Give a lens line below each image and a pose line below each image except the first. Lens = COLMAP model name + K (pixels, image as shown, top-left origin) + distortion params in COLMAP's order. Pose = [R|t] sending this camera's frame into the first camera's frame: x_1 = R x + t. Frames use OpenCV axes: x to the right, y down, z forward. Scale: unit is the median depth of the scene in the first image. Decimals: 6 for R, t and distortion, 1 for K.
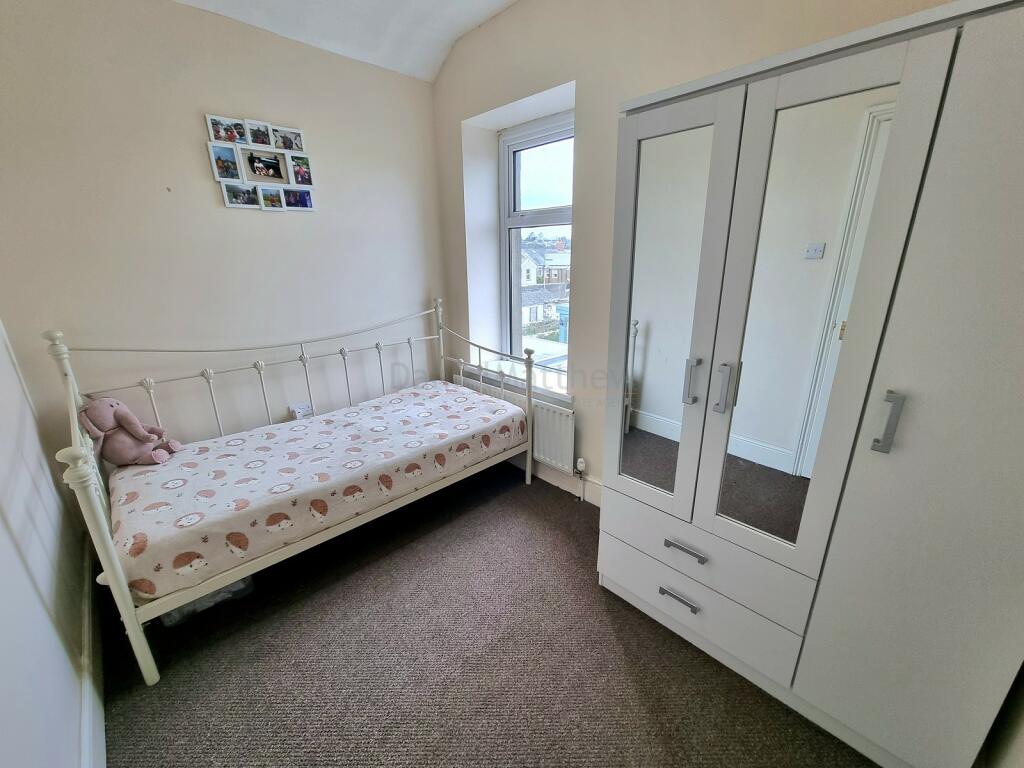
lens RADIAL K [[414.3, 0, 516.1], [0, 414.3, 386.7], [0, 0, 1]] dist [-0.001106, -0.000271]
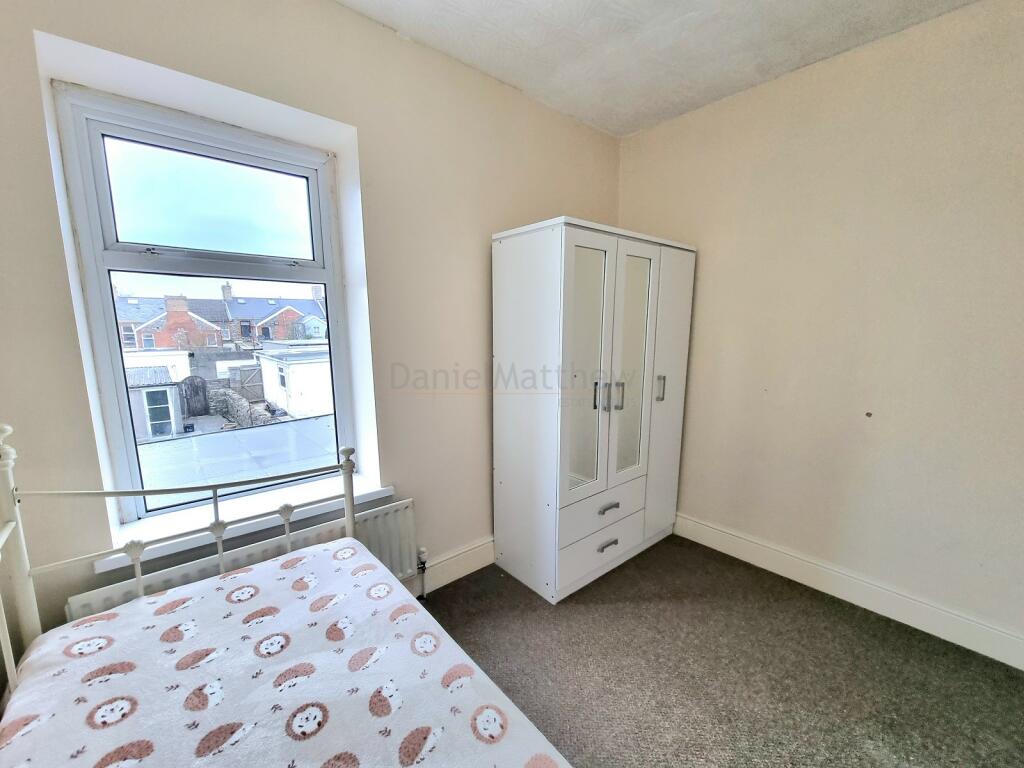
lens RADIAL K [[414.3, 0, 515.8], [0, 414.3, 384.2], [0, 0, 1]] dist [-0.001106, -0.000271]
pose [[0.060581, -0.122295, 0.990643, -0.614903], [0.302511, 0.948039, 0.098536, -0.168502], [-0.951219, 0.293711, 0.094428, 0.601110]]
